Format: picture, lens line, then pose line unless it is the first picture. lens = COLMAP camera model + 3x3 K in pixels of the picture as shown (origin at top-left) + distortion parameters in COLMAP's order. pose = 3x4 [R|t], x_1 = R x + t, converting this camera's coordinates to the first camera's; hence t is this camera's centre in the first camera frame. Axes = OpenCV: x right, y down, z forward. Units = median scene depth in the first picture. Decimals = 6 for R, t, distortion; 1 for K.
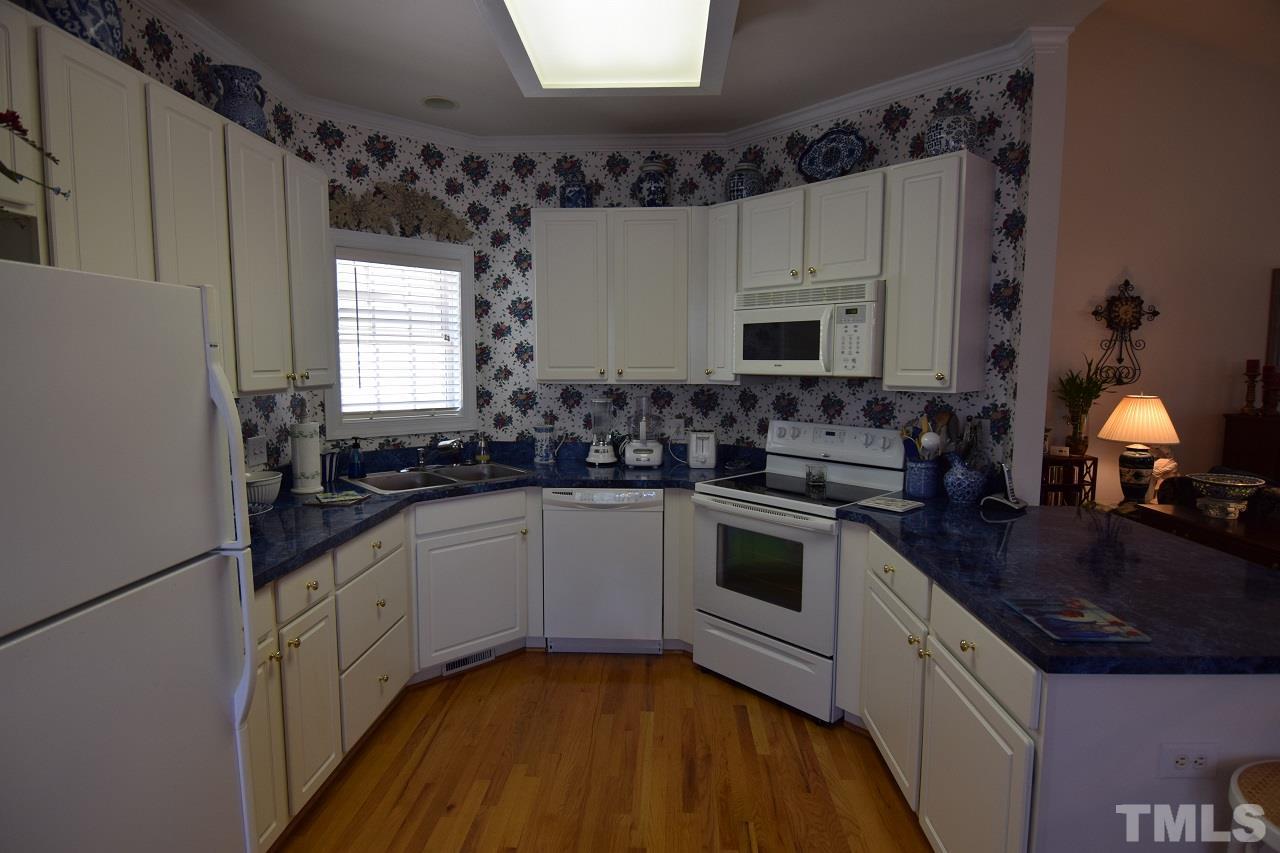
lens RADIAL K [[674.9, 0, 636.9], [0, 674.9, 426.5], [0, 0, 1]] dist [0.002614, -0.019751]
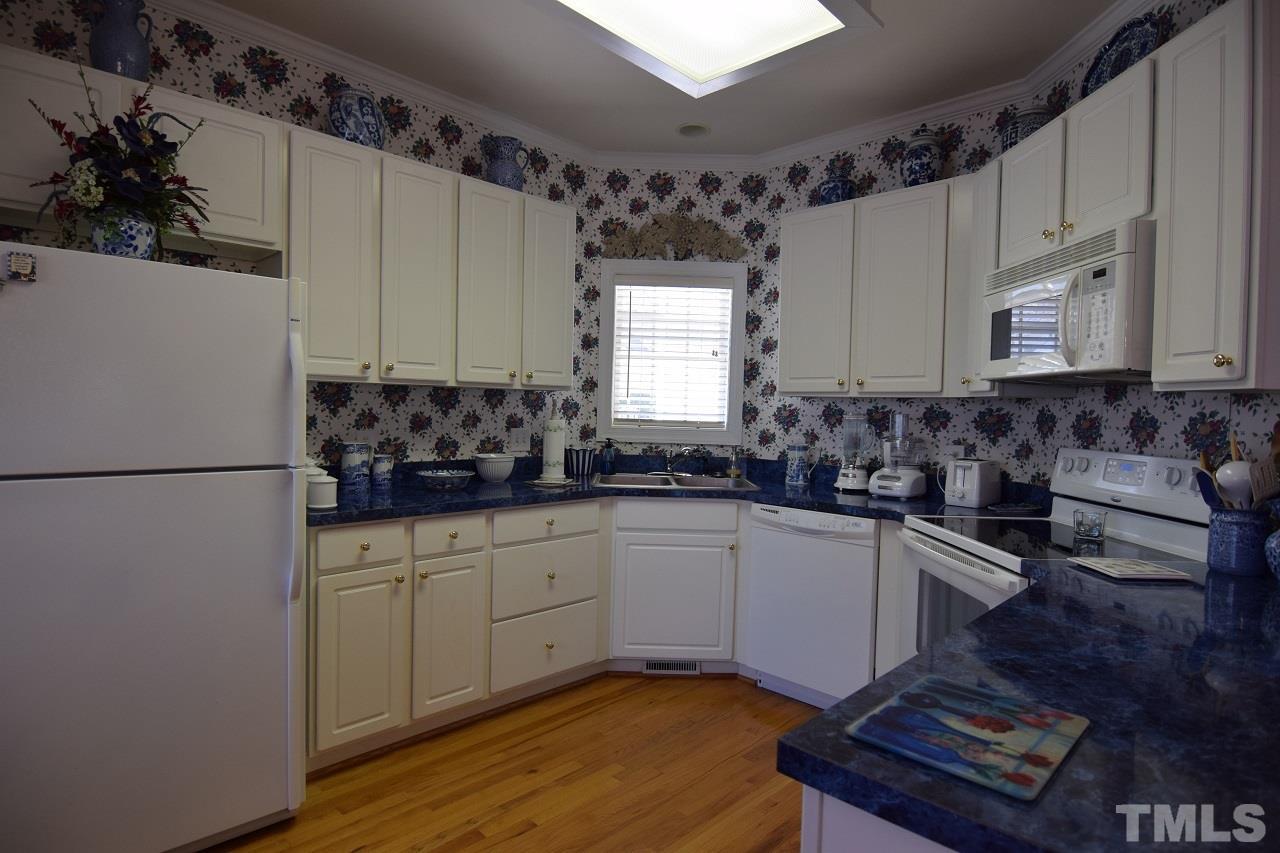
lens RADIAL K [[674.9, 0, 636.9], [0, 674.9, 426.5], [0, 0, 1]] dist [0.002614, -0.019751]
pose [[0.746704, 0.035163, -0.664226, 0.341601], [-0.088868, 0.994923, -0.047233, 0.041940], [0.659193, 0.094298, 0.746038, 0.175465]]
